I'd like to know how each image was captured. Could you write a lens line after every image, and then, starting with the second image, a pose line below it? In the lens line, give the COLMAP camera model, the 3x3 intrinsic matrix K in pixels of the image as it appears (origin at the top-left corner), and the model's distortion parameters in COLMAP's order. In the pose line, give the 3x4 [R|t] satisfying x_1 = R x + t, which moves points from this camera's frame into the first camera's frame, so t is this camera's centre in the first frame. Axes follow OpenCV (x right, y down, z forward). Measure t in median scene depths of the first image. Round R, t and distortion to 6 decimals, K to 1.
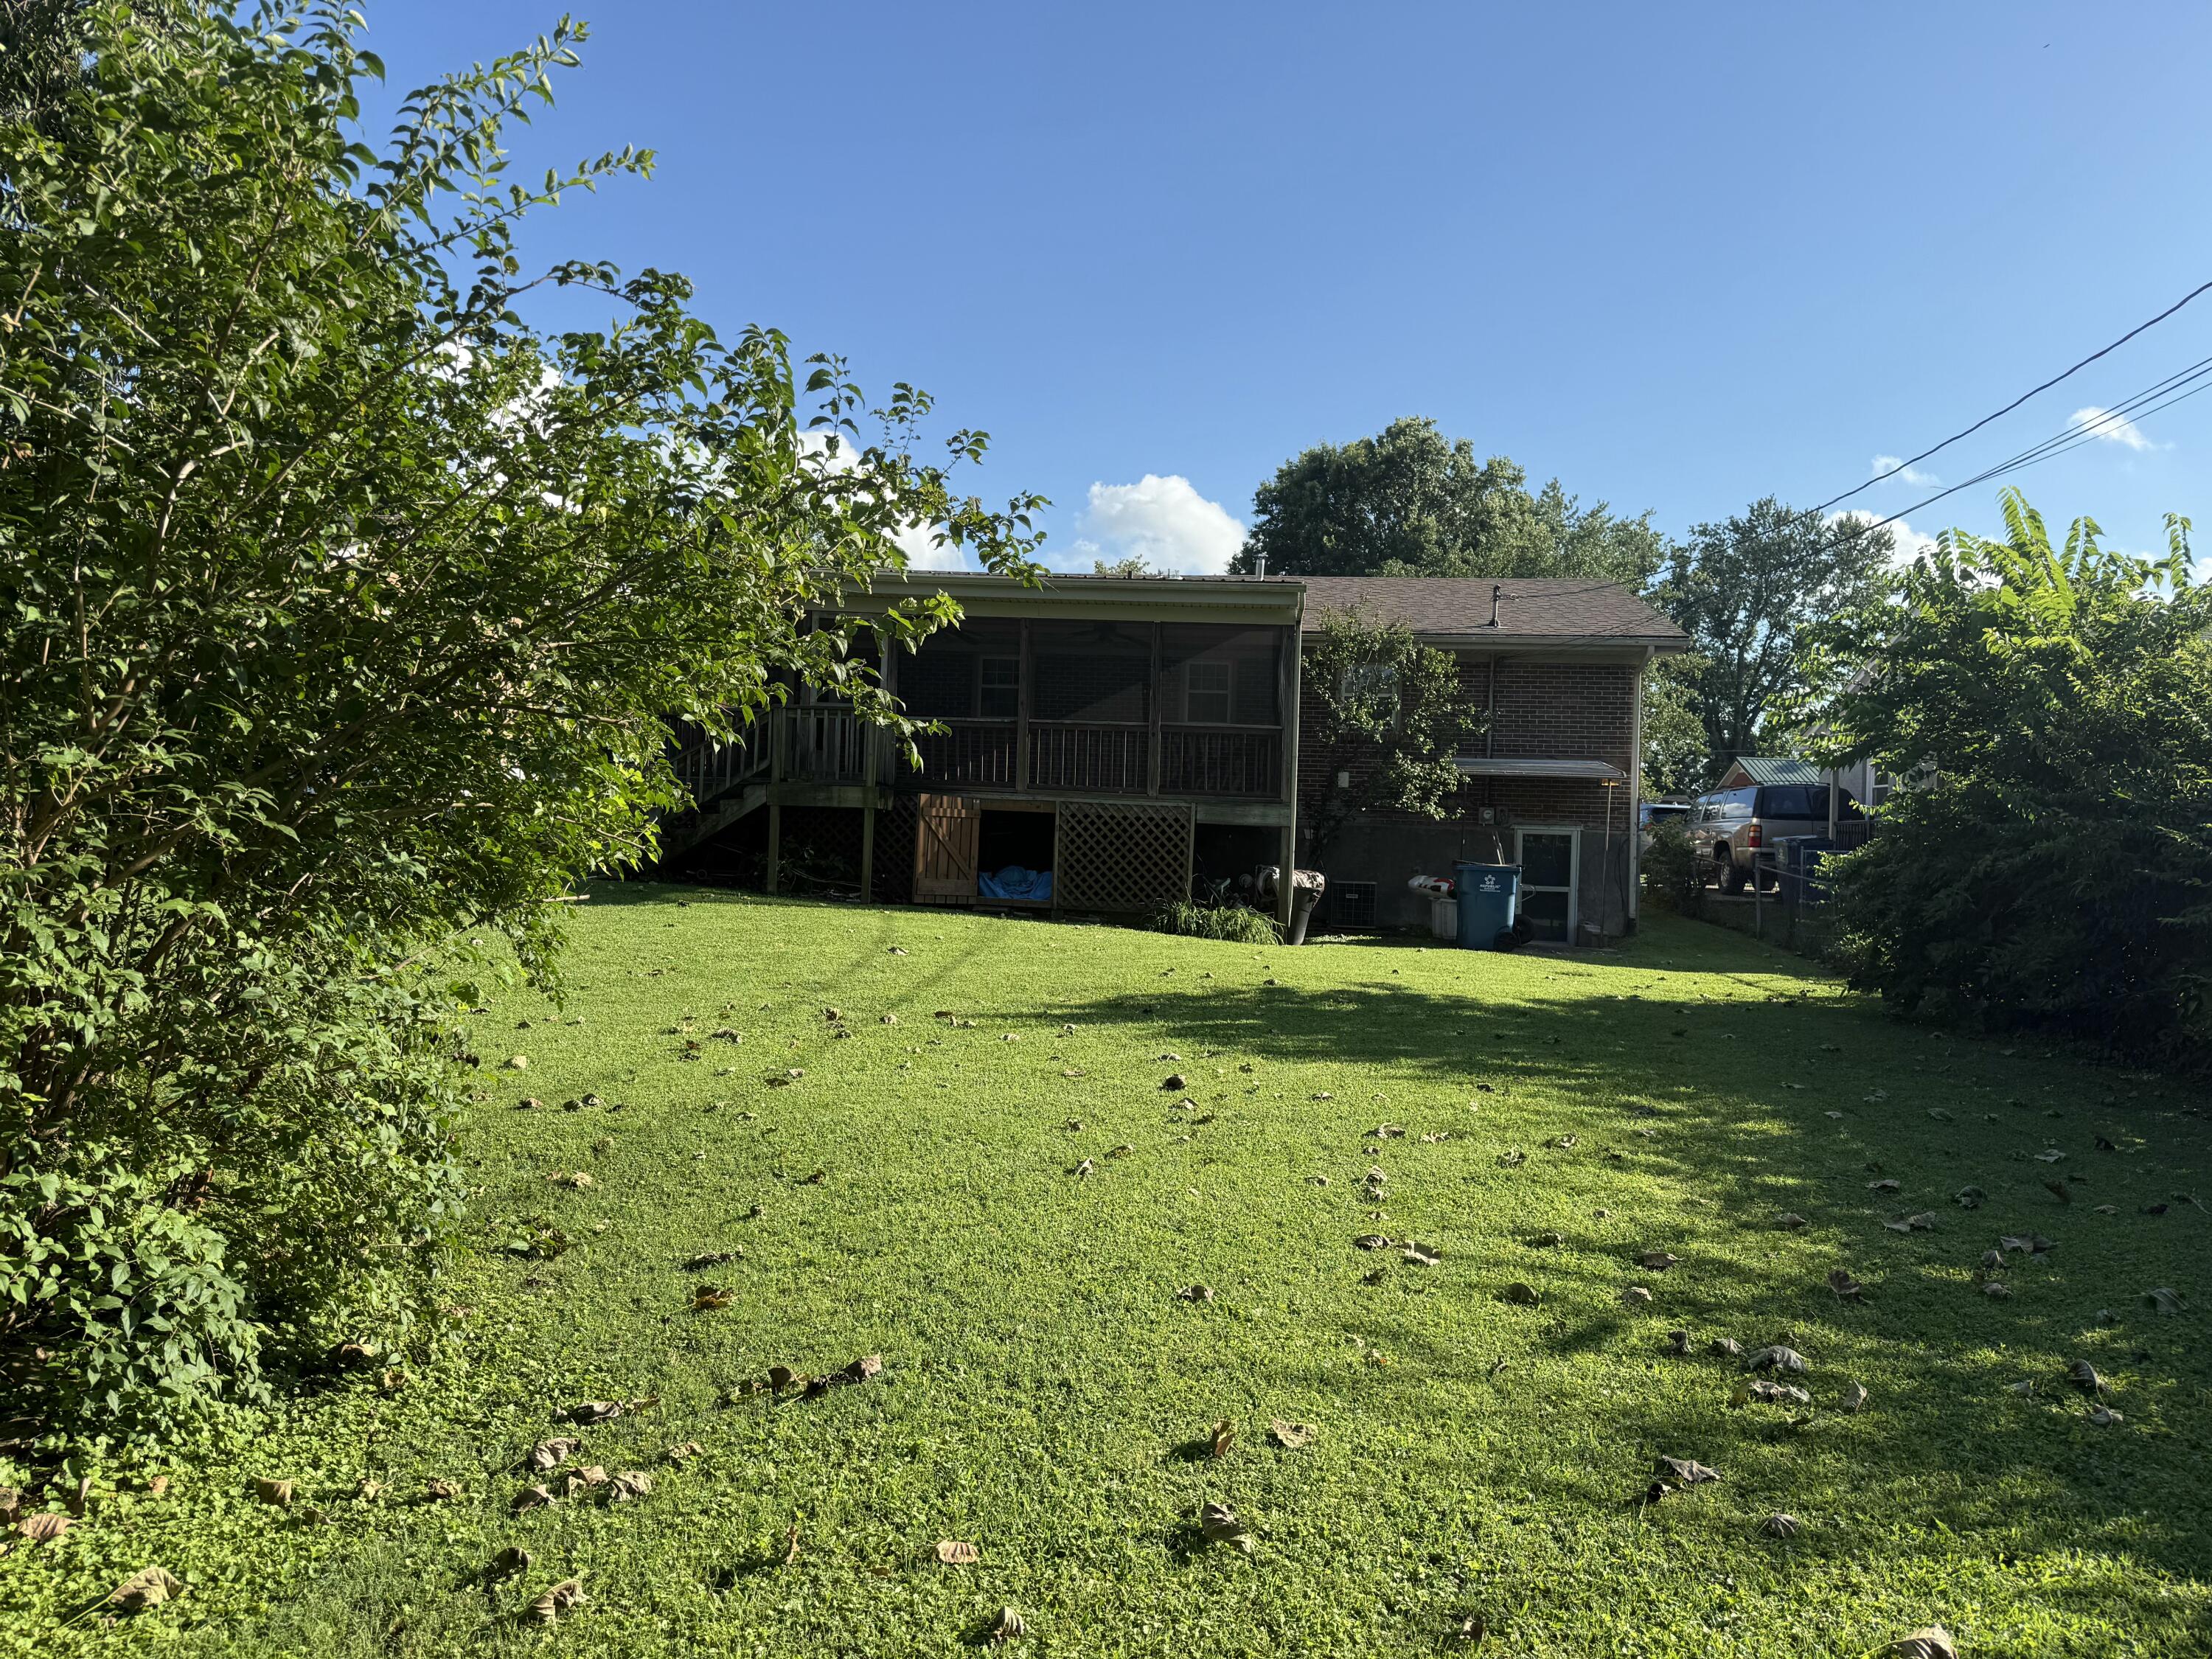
lens RADIAL K [[1555.4, 0, 1094.0], [0, 1555.4, 826.3], [0, 0, 1]] dist [0.081139, -0.087767]
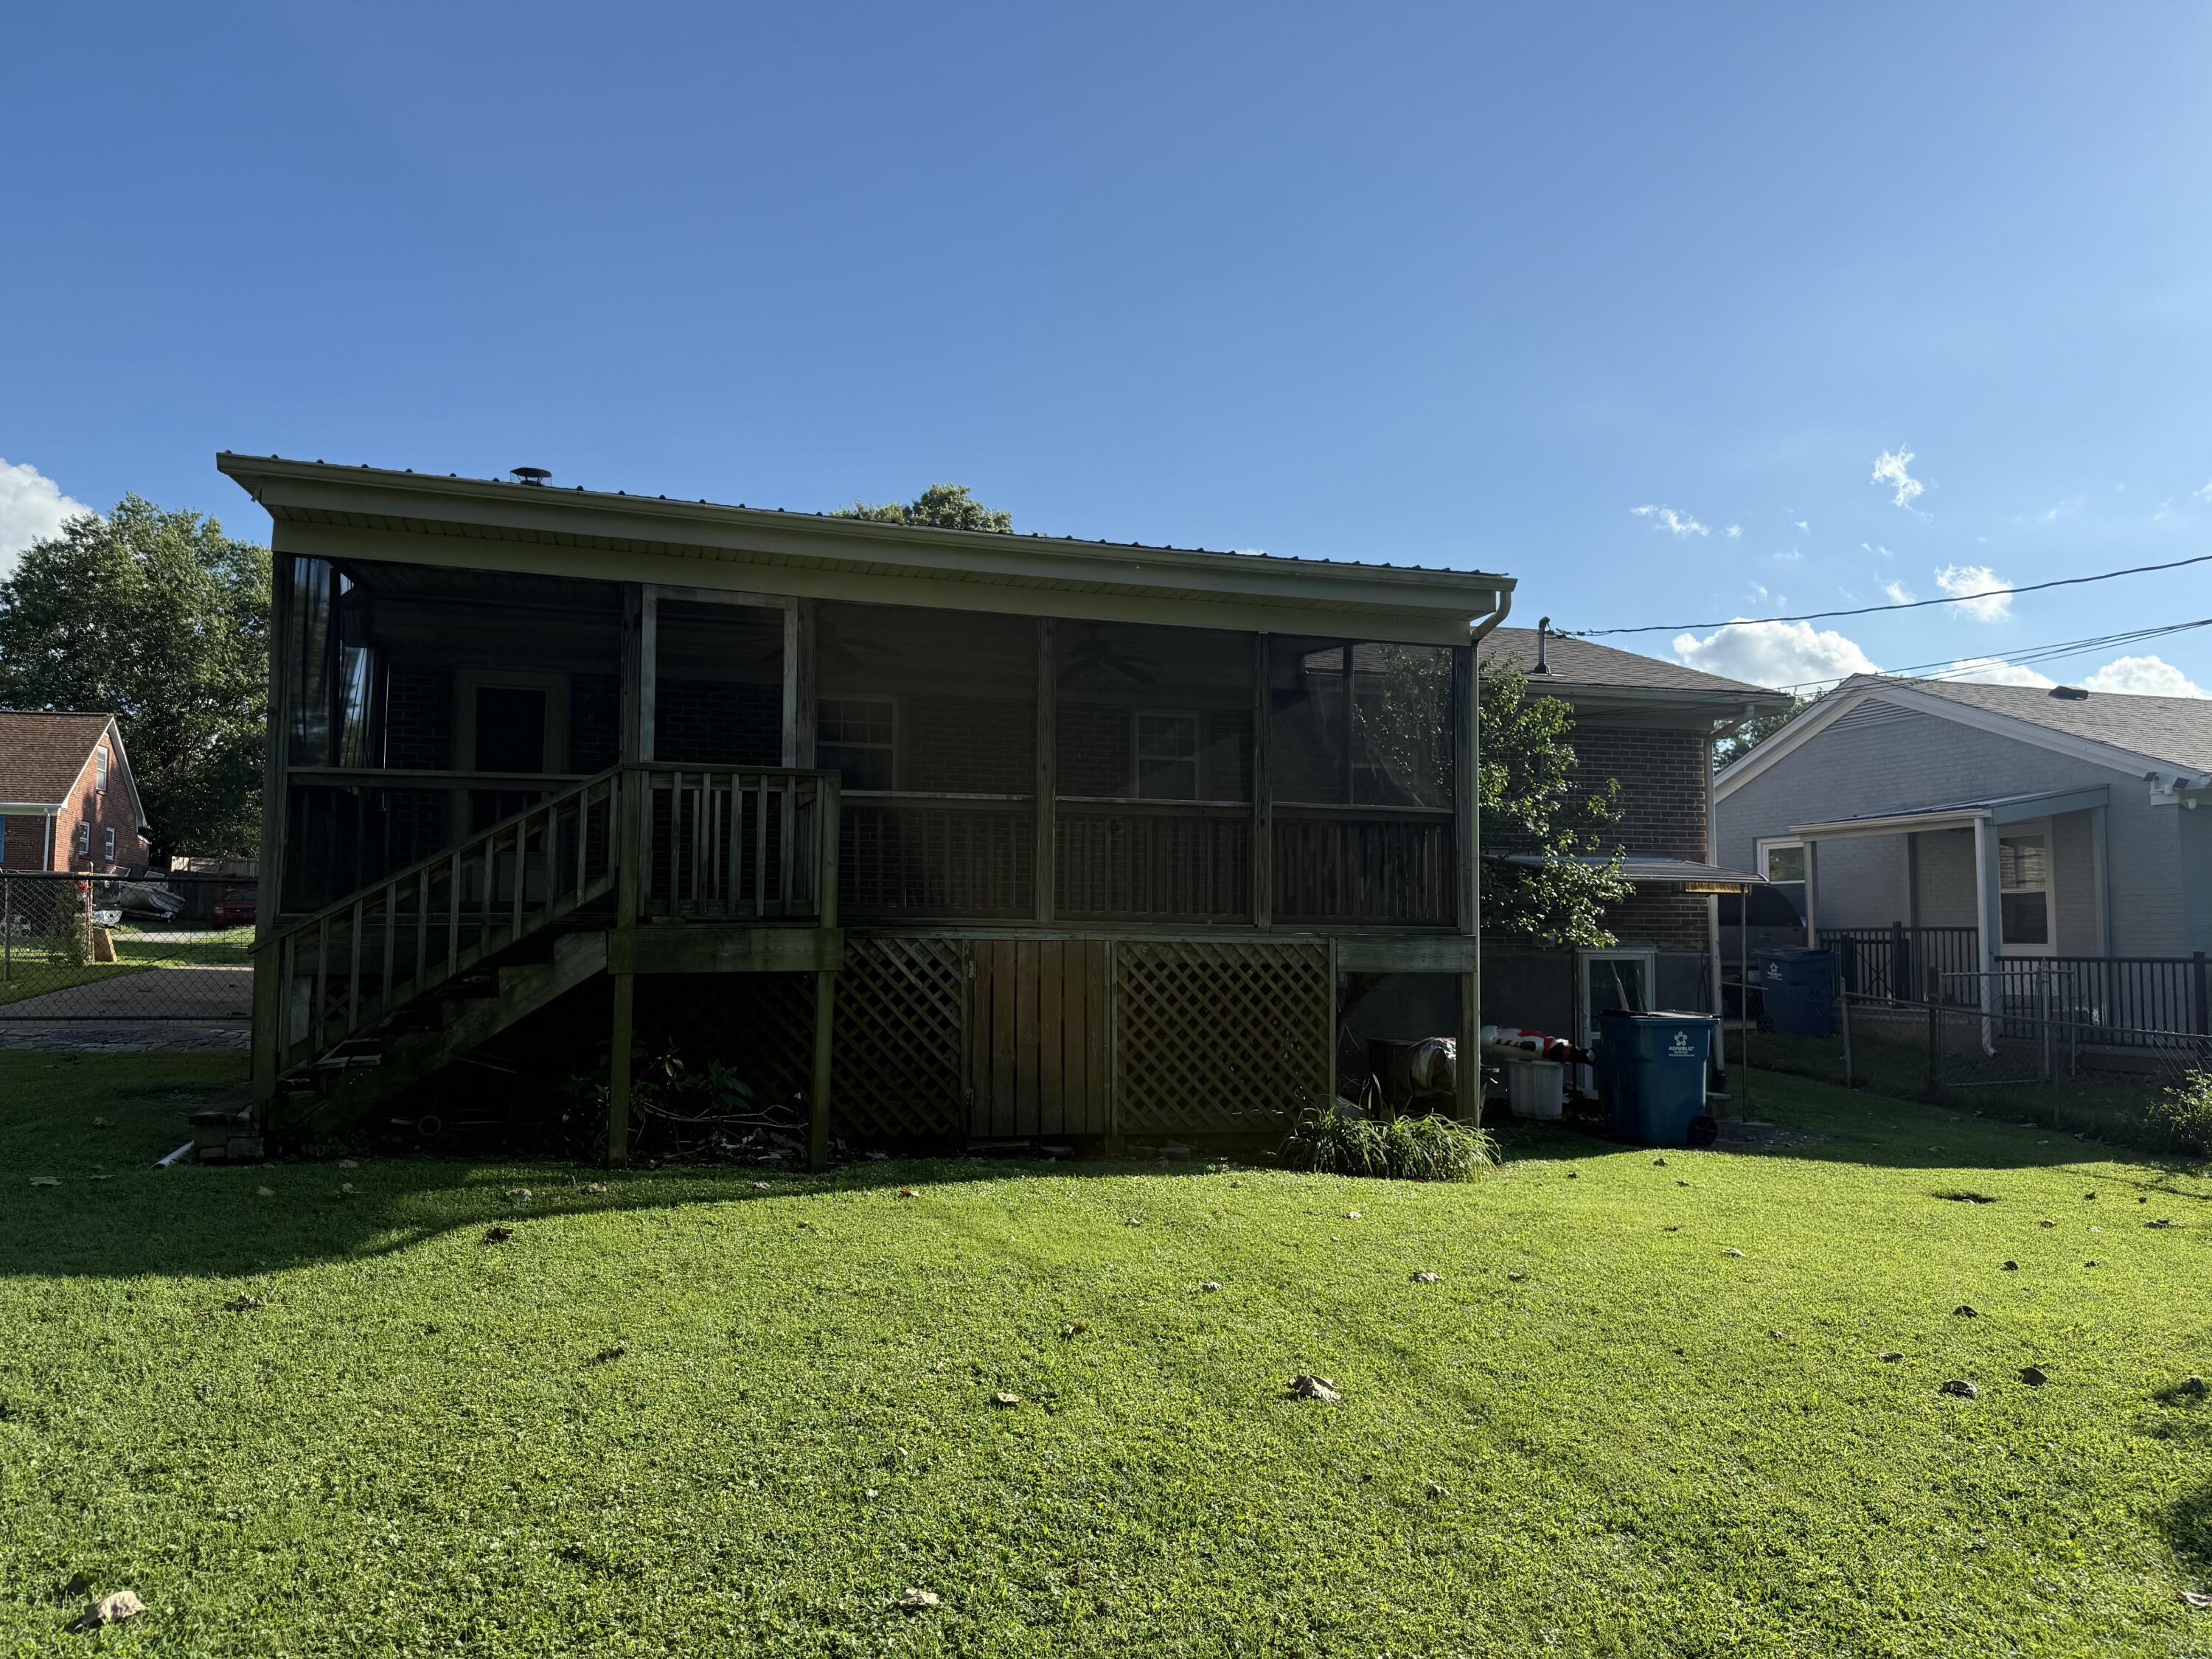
lens RADIAL K [[1555.4, 0, 1149.4], [0, 1555.4, 799.1], [0, 0, 1]] dist [0.081139, -0.087767]
pose [[0.919007, 0.005031, 0.394210, -0.232695], [0.024334, 0.997288, -0.069458, -0.027785], [-0.393490, 0.073425, 0.916392, 0.476776]]
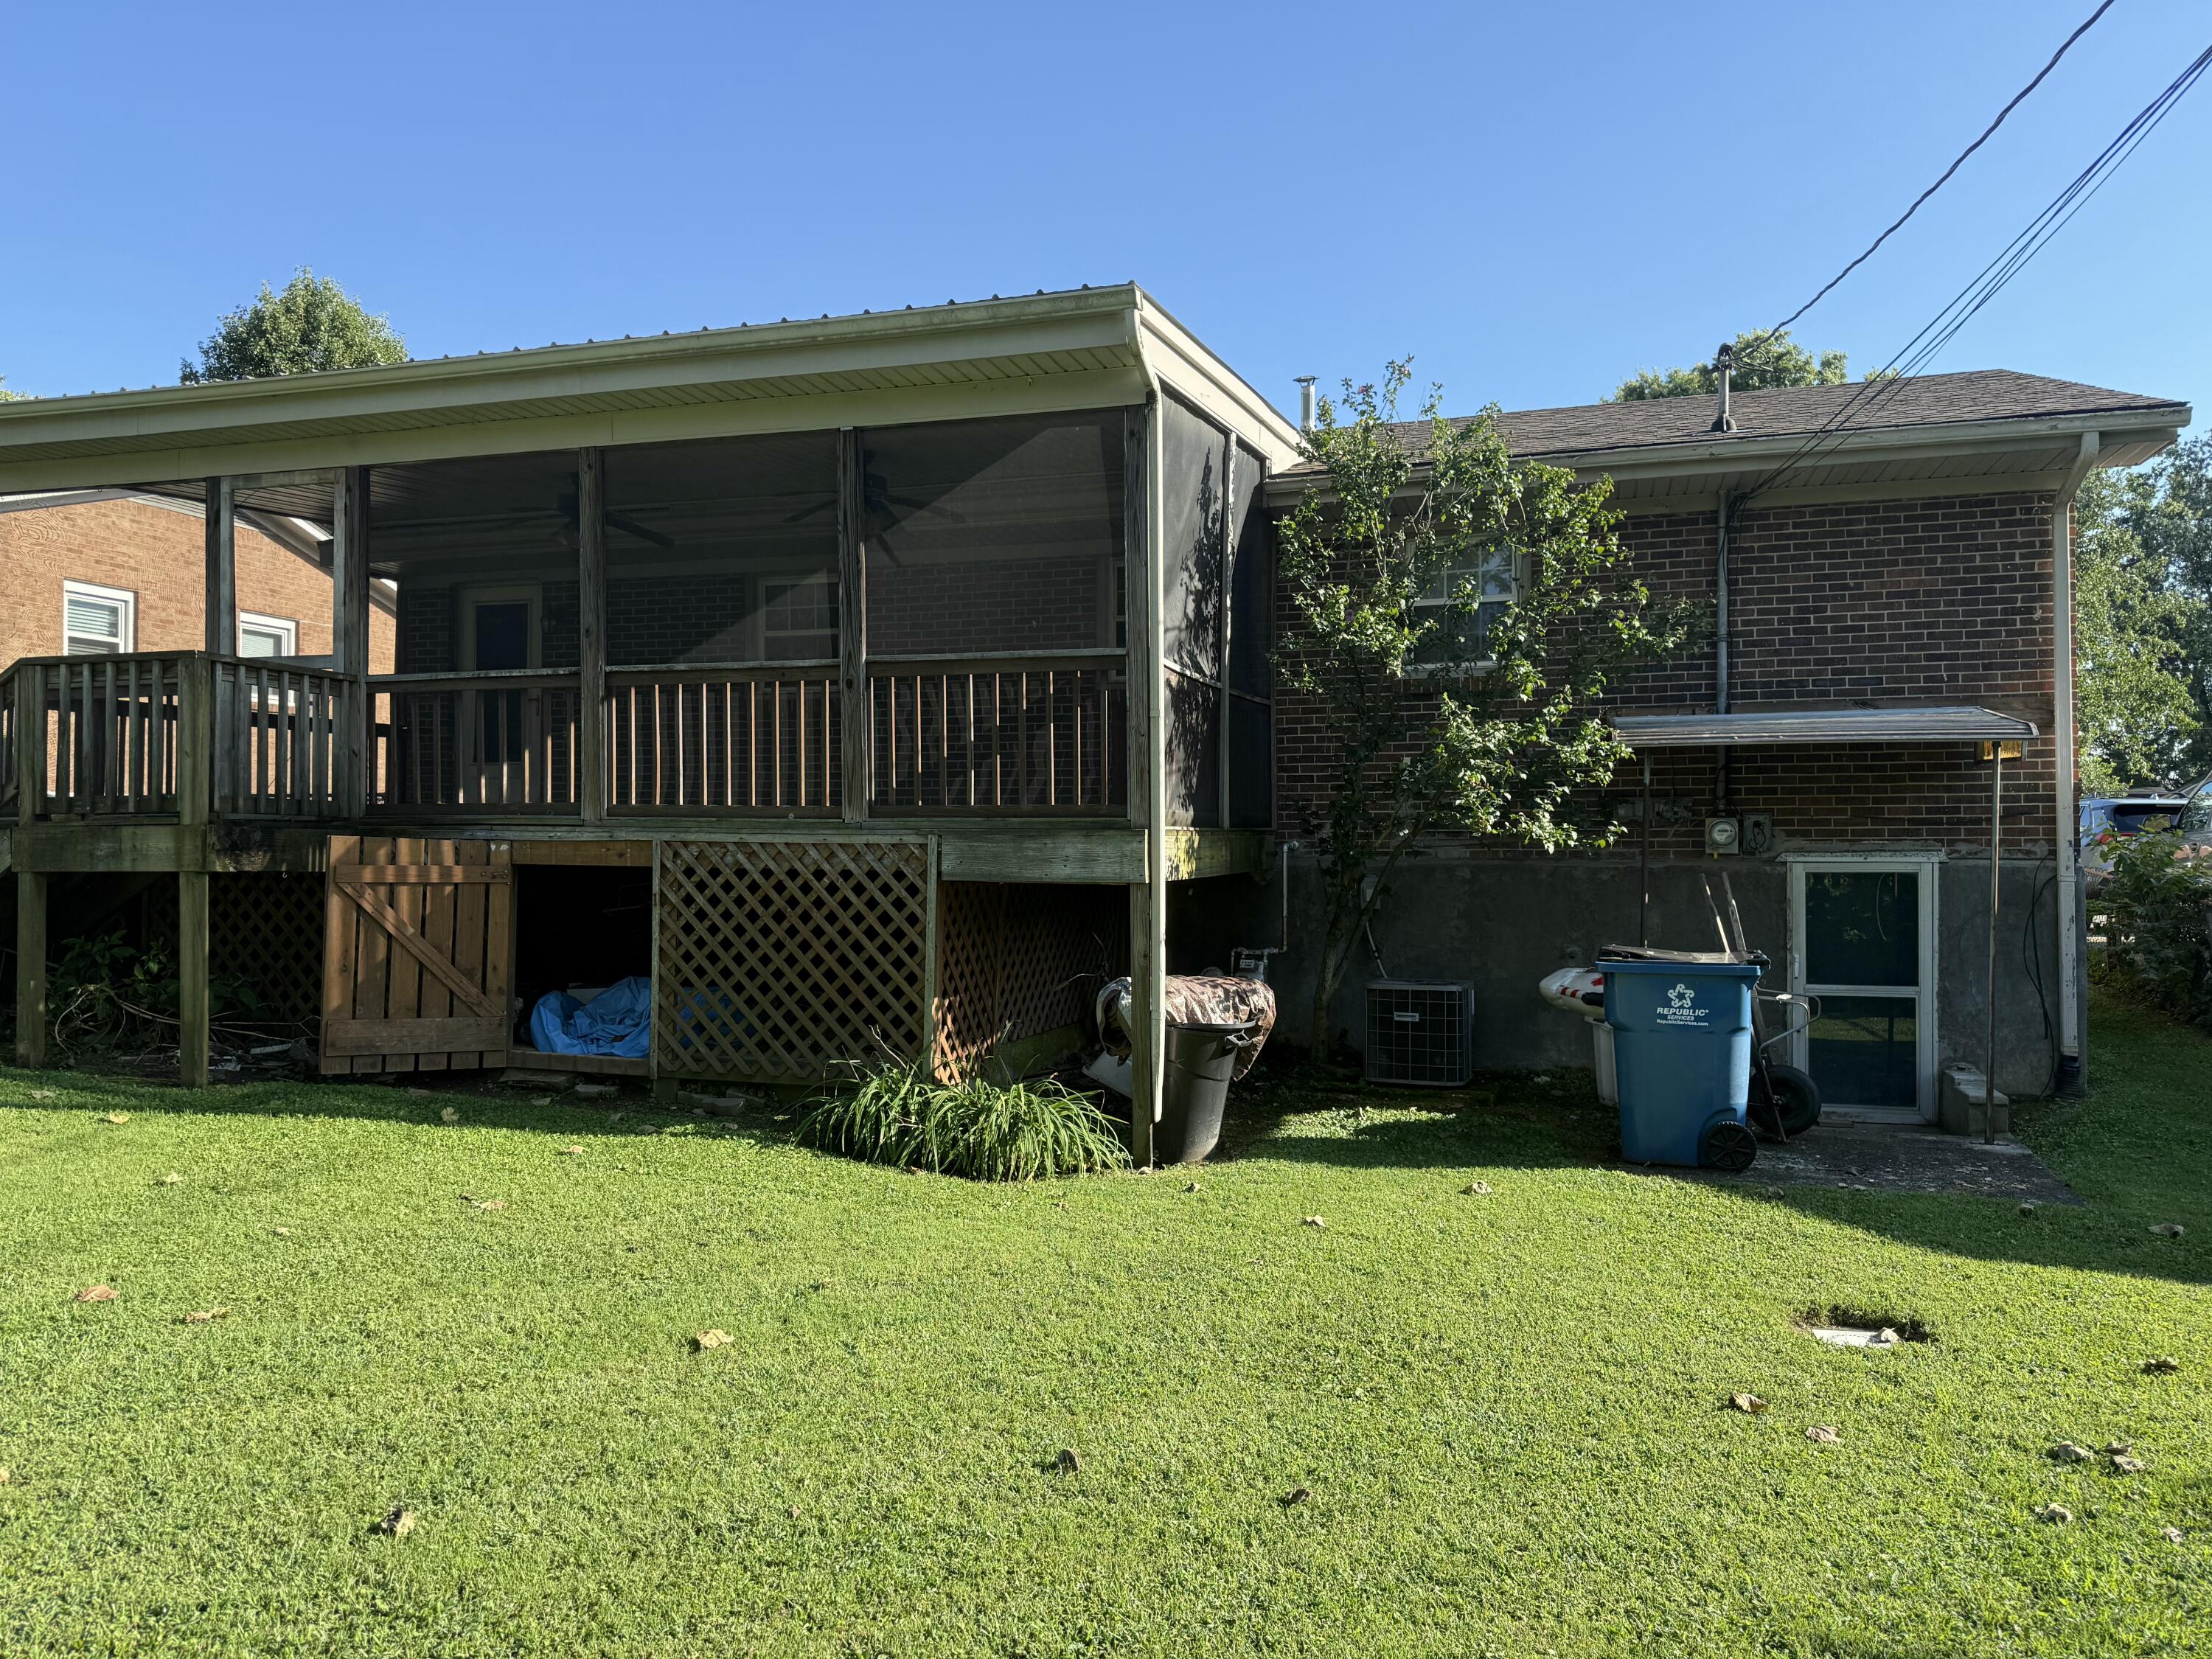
lens RADIAL K [[1555.4, 0, 1123.7], [0, 1555.4, 843.1], [0, 0, 1]] dist [0.081139, -0.087767]
pose [[0.975801, -0.033269, -0.216116, 0.208022], [0.031966, 0.999444, -0.009521, -0.006839], [0.216312, 0.002382, 0.976321, 0.583955]]
